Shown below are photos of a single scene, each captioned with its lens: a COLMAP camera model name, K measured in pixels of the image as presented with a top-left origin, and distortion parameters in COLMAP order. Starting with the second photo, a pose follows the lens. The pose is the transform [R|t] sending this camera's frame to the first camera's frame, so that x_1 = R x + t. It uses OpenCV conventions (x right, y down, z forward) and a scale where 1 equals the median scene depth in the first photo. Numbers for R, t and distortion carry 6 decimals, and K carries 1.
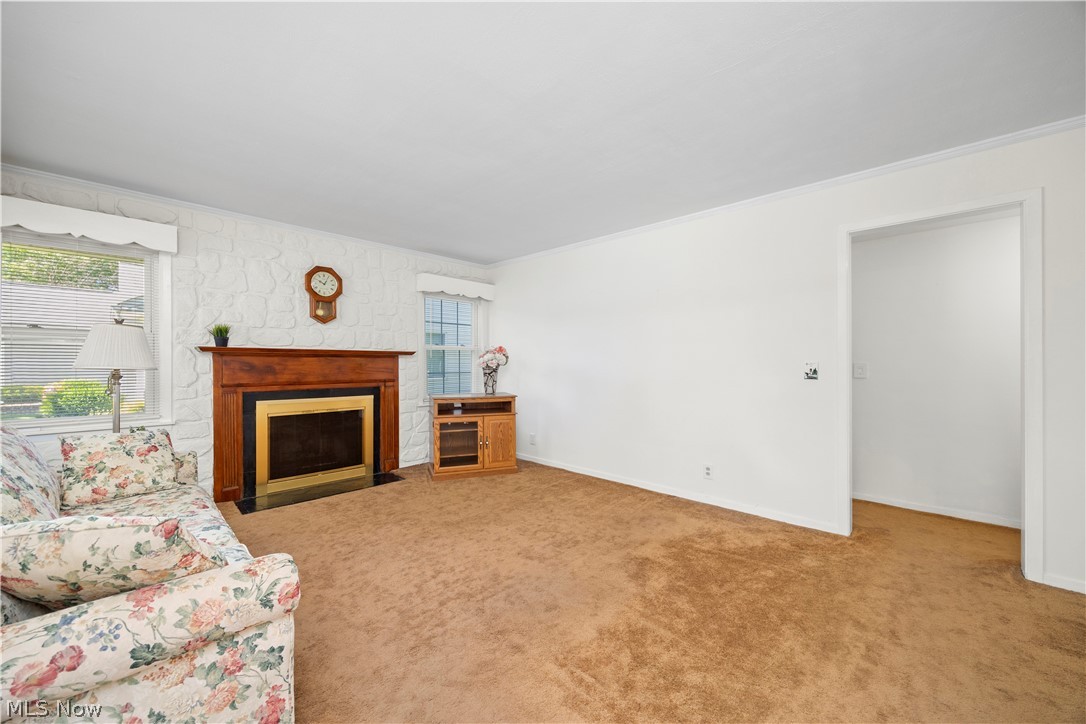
lens RADIAL K [[413.6, 0, 543.0], [0, 413.6, 360.6], [0, 0, 1]] dist [-0.003568, -0.000300]
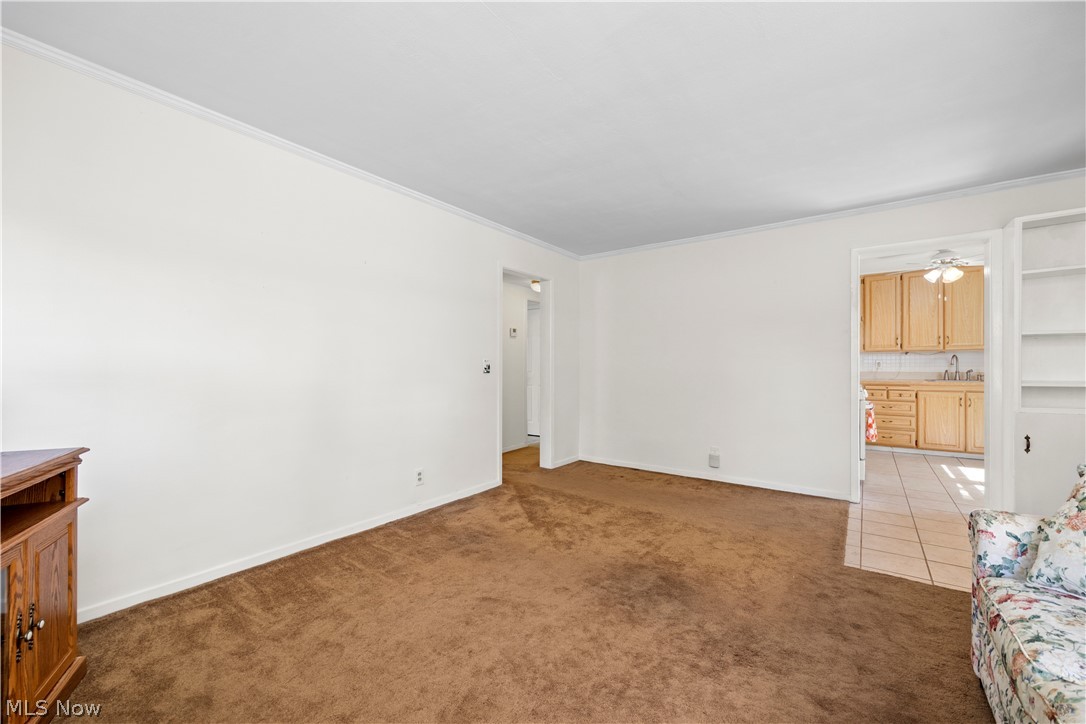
lens RADIAL K [[434.9, 0, 541.3], [0, 434.9, 366.7], [0, 0, 1]] dist [0.000173, 0.000013]
pose [[-0.127411, -0.002197, 0.991848, -0.532564], [-0.001705, 0.999997, 0.001996, 0.017303], [-0.991849, -0.001437, -0.127414, 0.760049]]
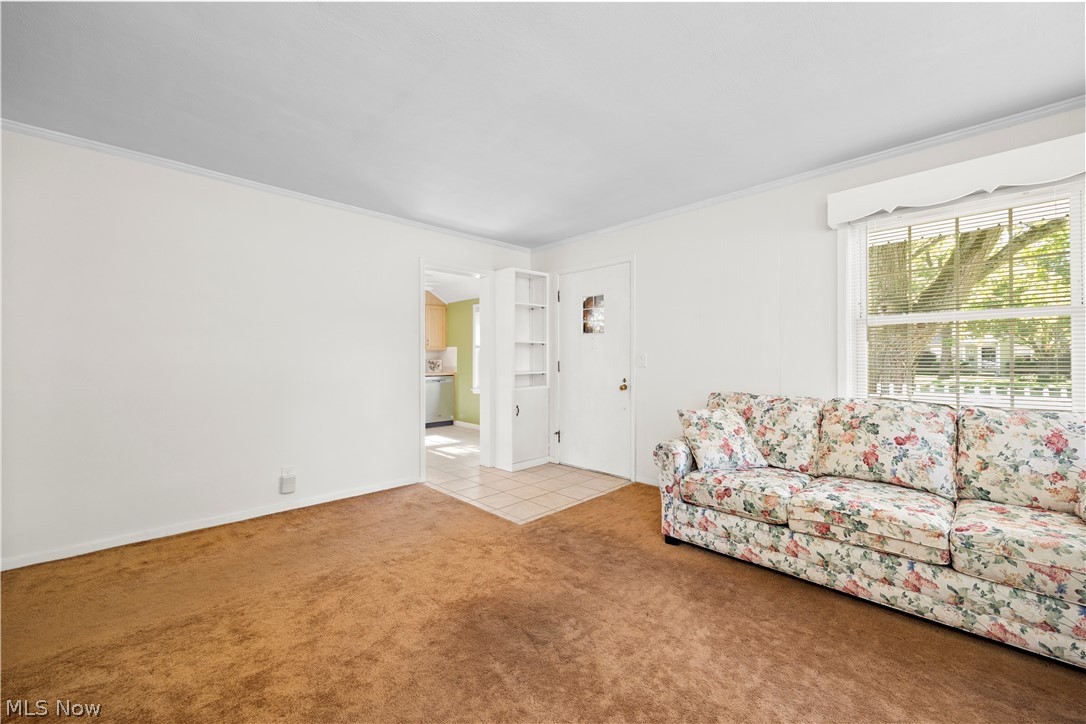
lens RADIAL K [[429.8, 0, 544.3], [0, 429.8, 360.9], [0, 0, 1]] dist [-0.000082, 0.000019]
pose [[-0.999431, -0.000061, 0.033741, -0.024752], [-0.000198, 0.999992, -0.004050, 0.018868], [-0.033740, -0.004055, -0.999422, 1.006262]]
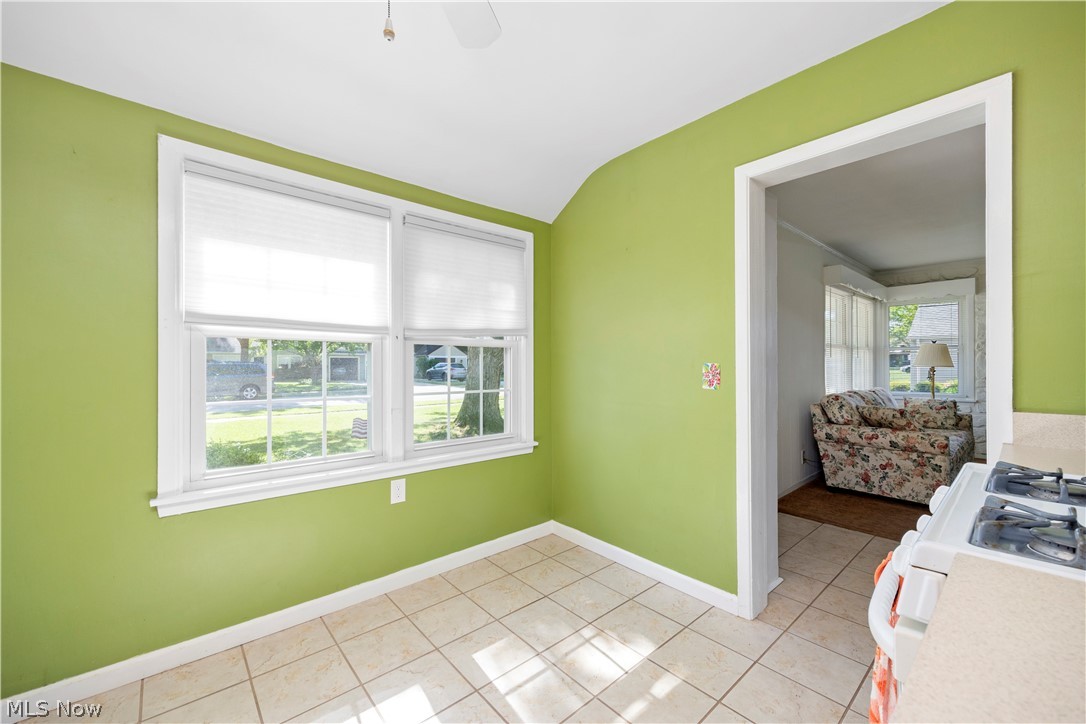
lens RADIAL K [[428.5, 0, 542.6], [0, 428.5, 365.7], [0, 0, 1]] dist [0.002634, 0.000160]
pose [[-0.088923, -0.001123, -0.996038, 0.734389], [0.008181, 0.999965, -0.001858, 0.003513], [0.996005, -0.008314, -0.088911, -0.413445]]
